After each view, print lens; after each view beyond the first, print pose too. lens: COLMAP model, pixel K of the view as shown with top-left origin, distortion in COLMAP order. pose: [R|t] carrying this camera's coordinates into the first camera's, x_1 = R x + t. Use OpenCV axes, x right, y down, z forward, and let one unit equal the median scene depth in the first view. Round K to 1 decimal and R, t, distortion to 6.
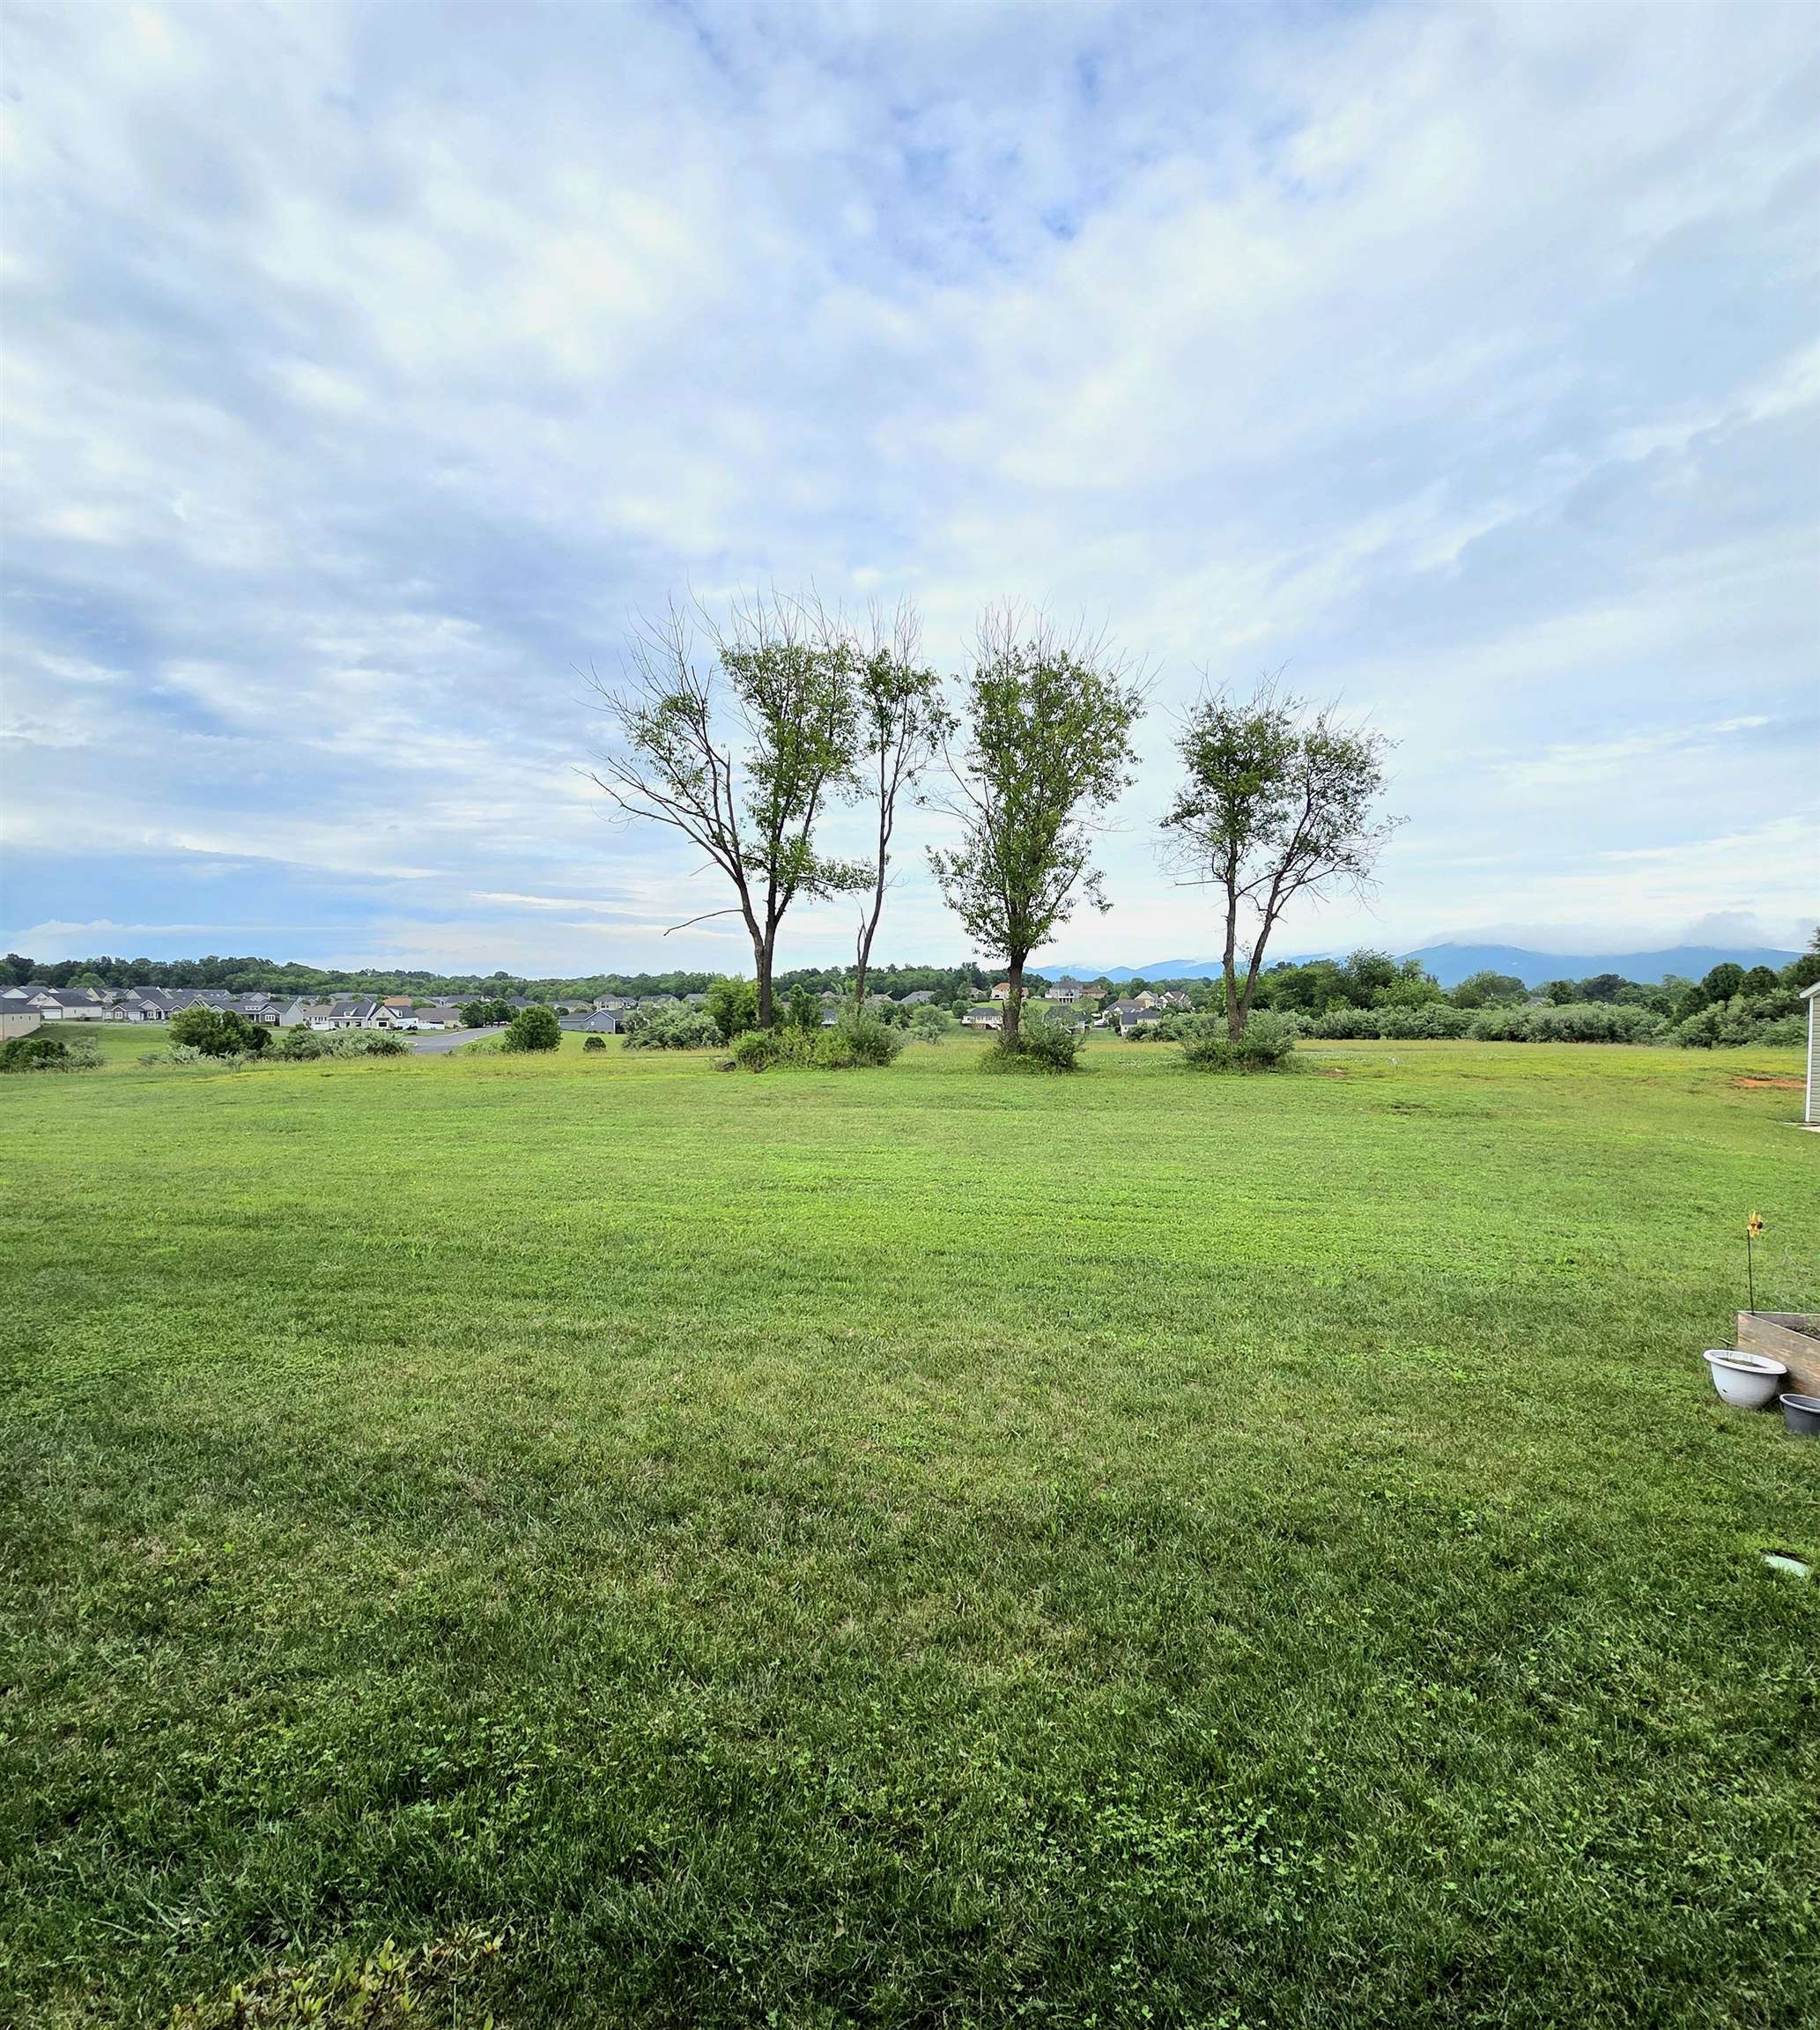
lens RADIAL K [[989.9, 0, 921.3], [0, 989.9, 1010.0], [0, 0, 1]] dist [0.002288, 0.000160]
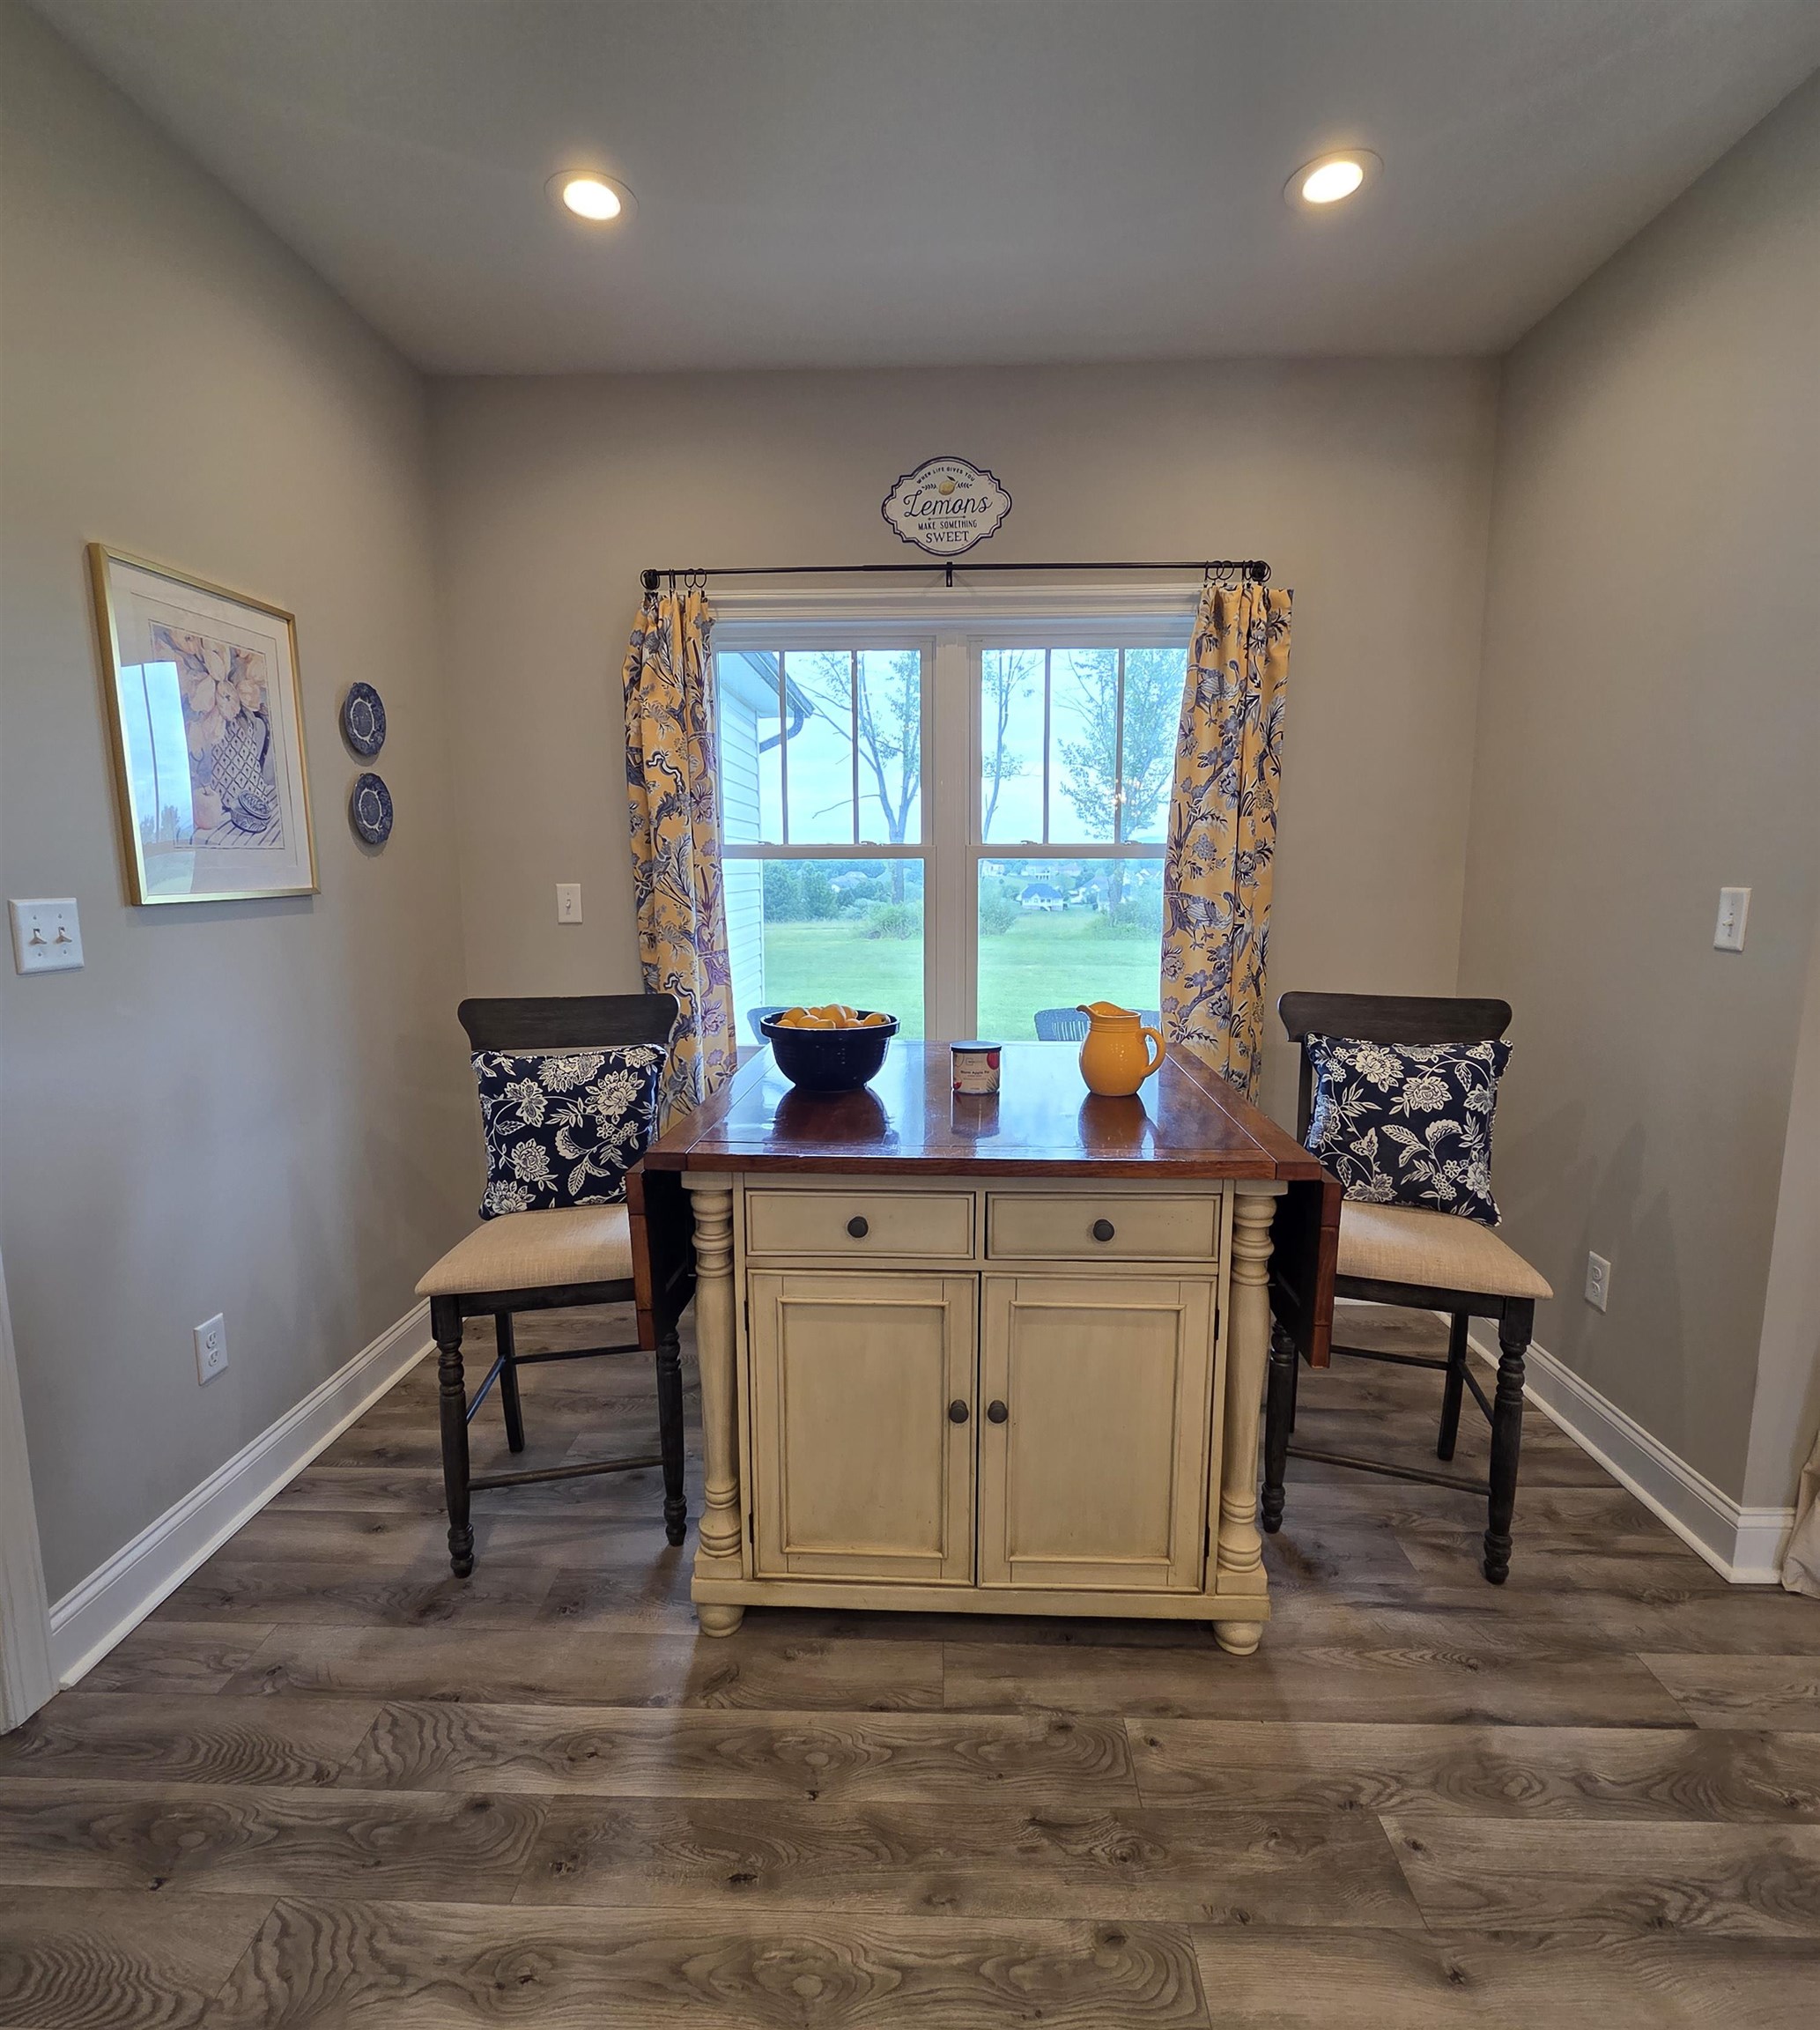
lens RADIAL K [[1002.1, 0, 916.8], [0, 1002.1, 1010.6], [0, 0, 1]] dist [0.002552, 0.000049]
pose [[0.999591, -0.005582, 0.028062, -0.171807], [0.002128, 0.992571, 0.121648, 0.003549], [-0.028533, -0.121539, 0.992176, -0.160611]]
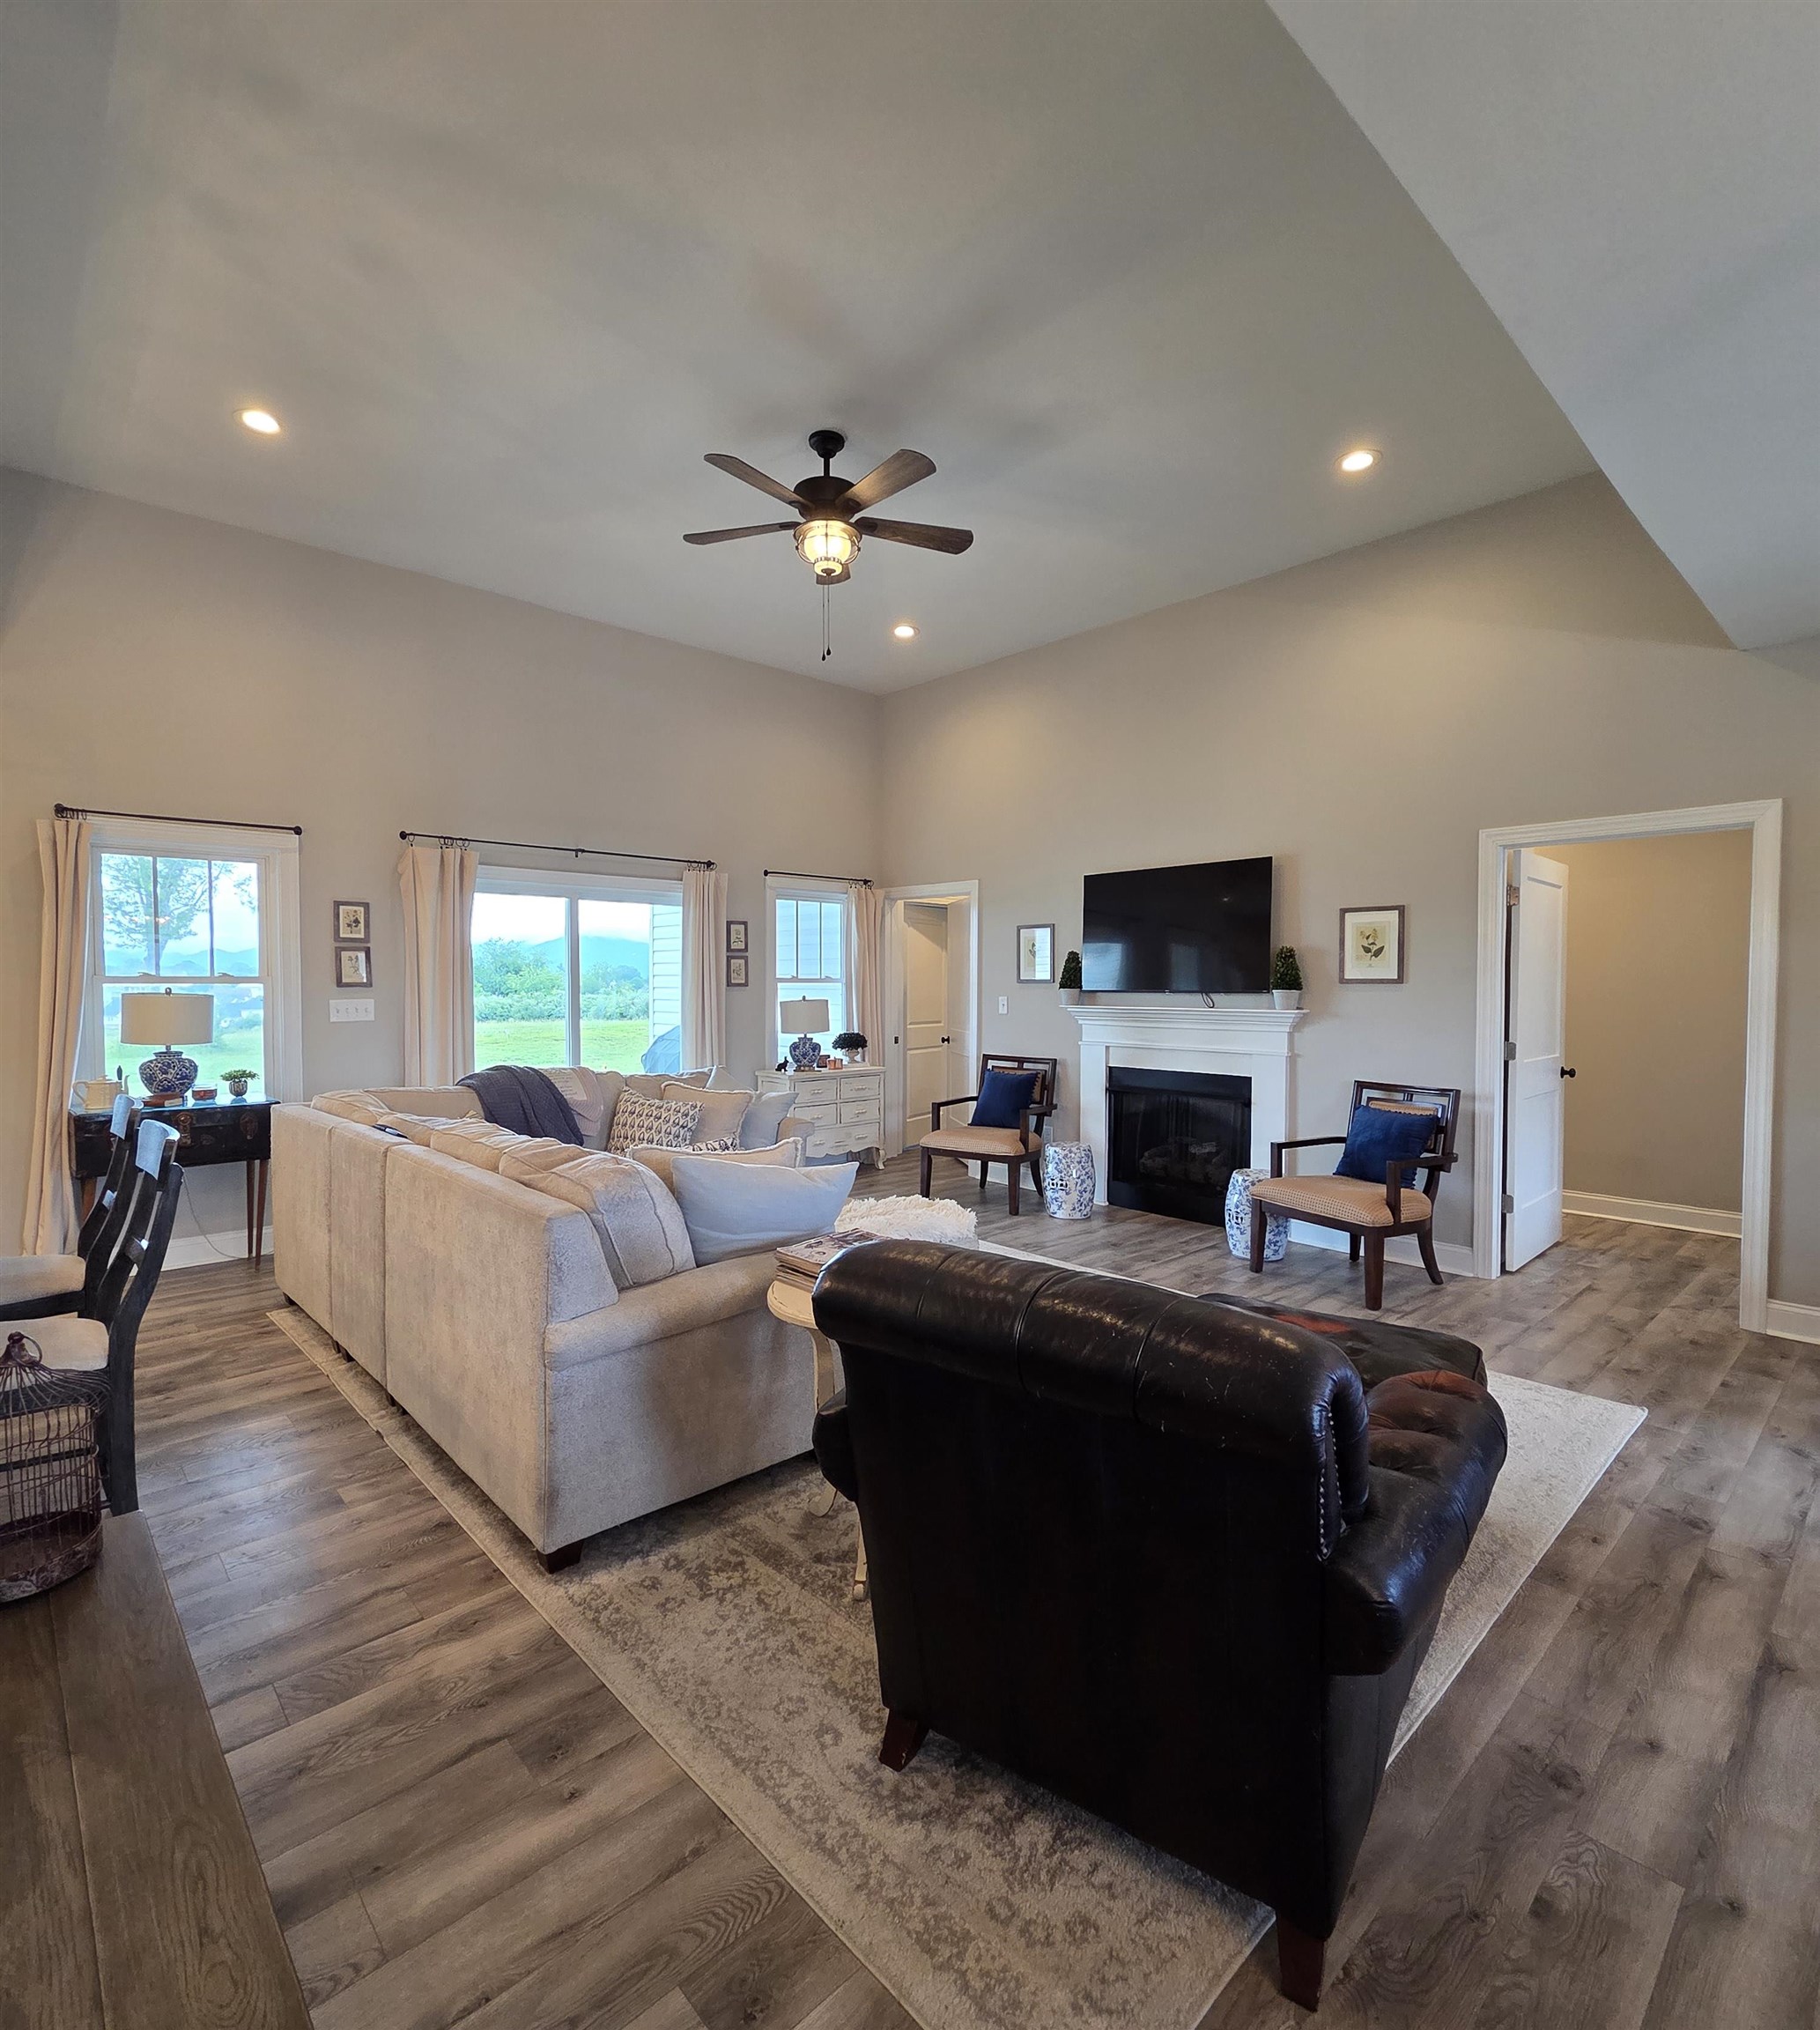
lens RADIAL K [[989.9, 0, 921.3], [0, 989.9, 1010.0], [0, 0, 1]] dist [0.002288, 0.000160]
pose [[0.683895, -0.022032, 0.729248, -0.119573], [0.012541, 0.999751, 0.018443, 0.004472], [-0.729472, -0.003468, 0.684001, -0.335935]]
